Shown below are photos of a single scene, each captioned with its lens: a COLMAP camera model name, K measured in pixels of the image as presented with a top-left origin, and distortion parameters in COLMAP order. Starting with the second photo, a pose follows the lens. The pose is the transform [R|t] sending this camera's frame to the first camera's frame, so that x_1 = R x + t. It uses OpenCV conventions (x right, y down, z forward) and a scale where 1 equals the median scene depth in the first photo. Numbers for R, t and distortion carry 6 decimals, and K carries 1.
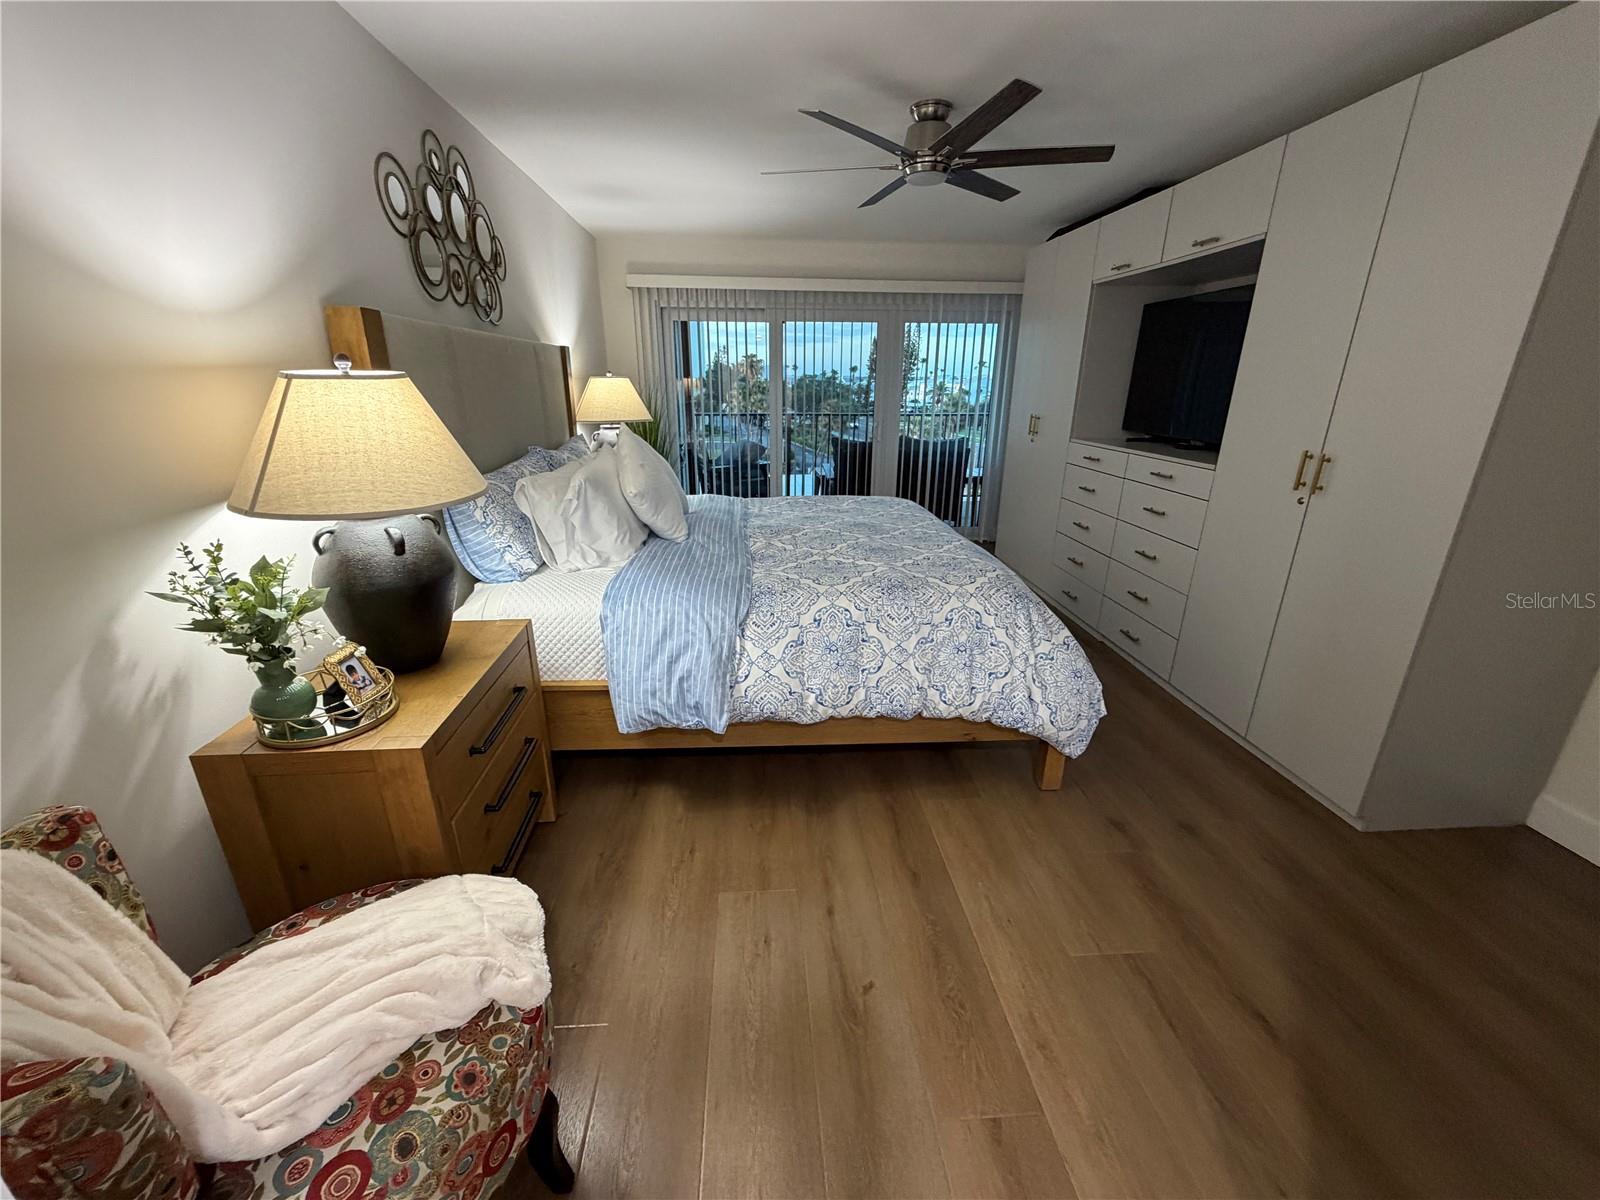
lens RADIAL K [[640.0, 0, 794.1], [0, 640.0, 602.7], [0, 0, 1]] dist [0.000687, 0.000012]
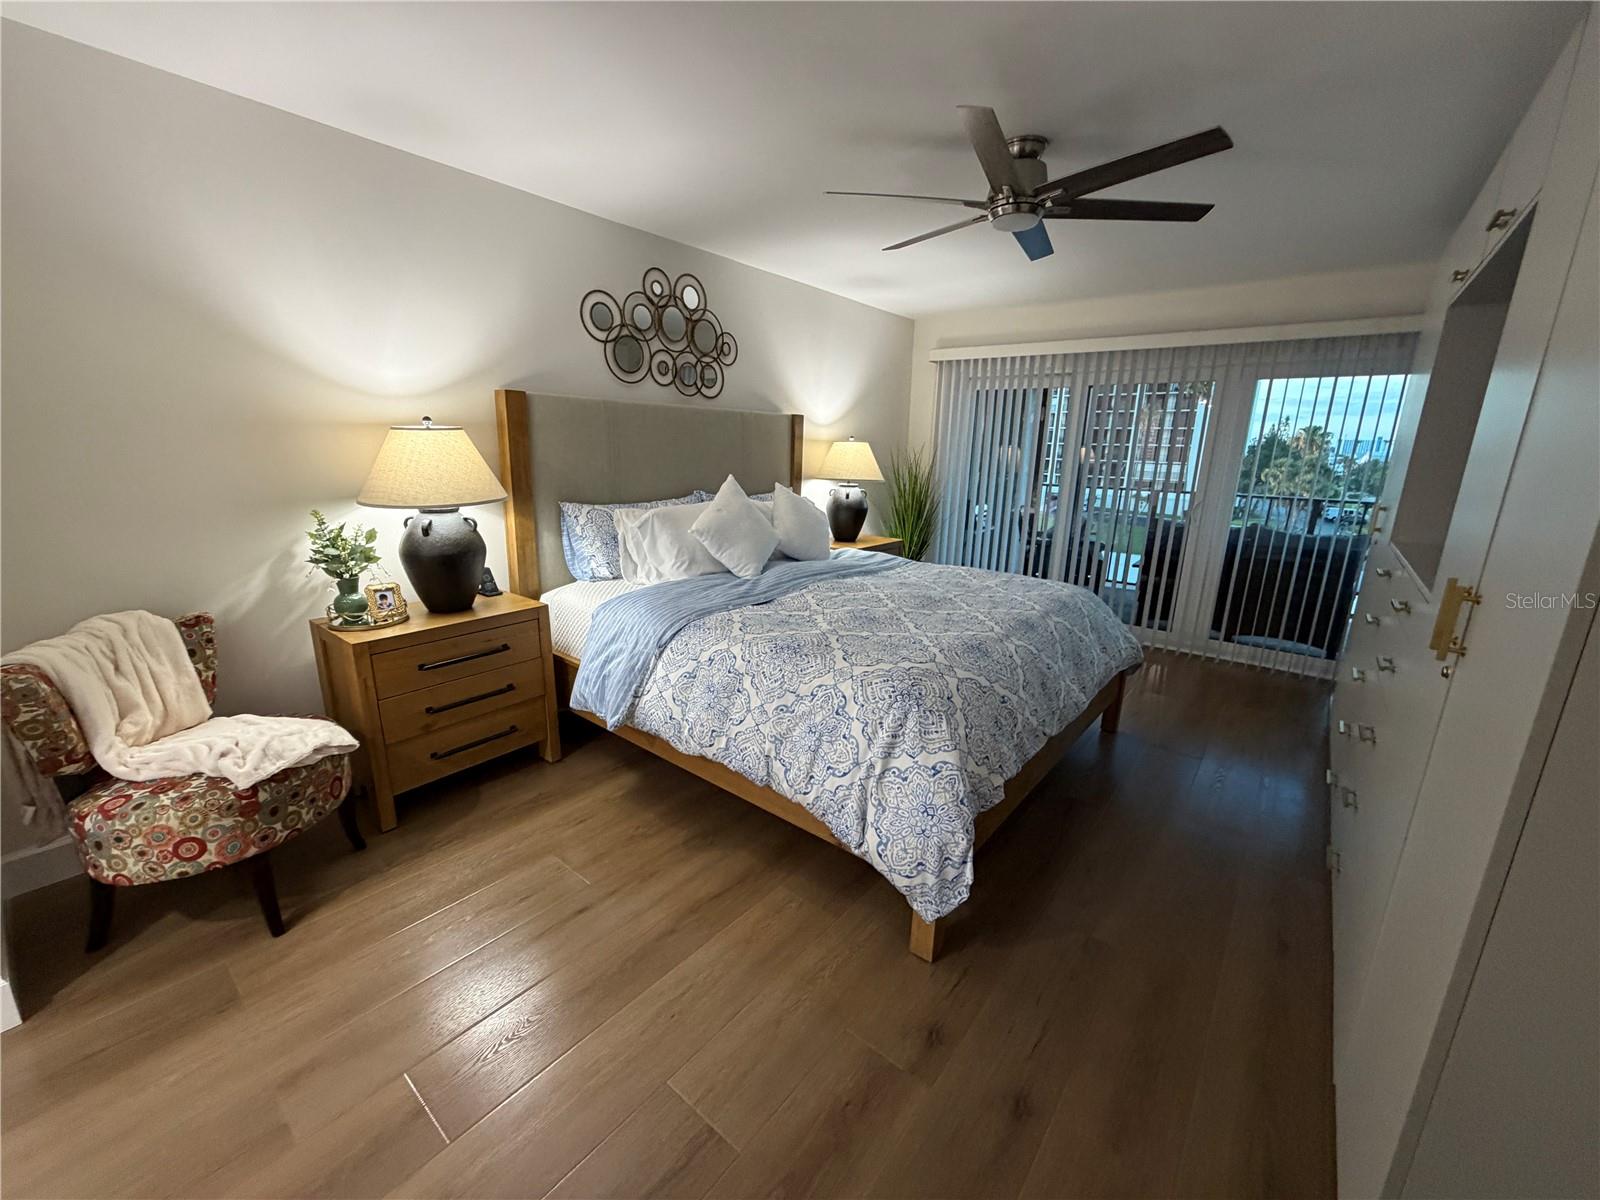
lens RADIAL K [[640.0, 0, 794.1], [0, 640.0, 602.7], [0, 0, 1]] dist [0.000687, 0.000012]
pose [[0.731752, 0.177659, -0.658009, 0.797053], [-0.244566, 0.969579, -0.010193, -0.084399], [0.636181, 0.168385, 0.752941, 0.276831]]
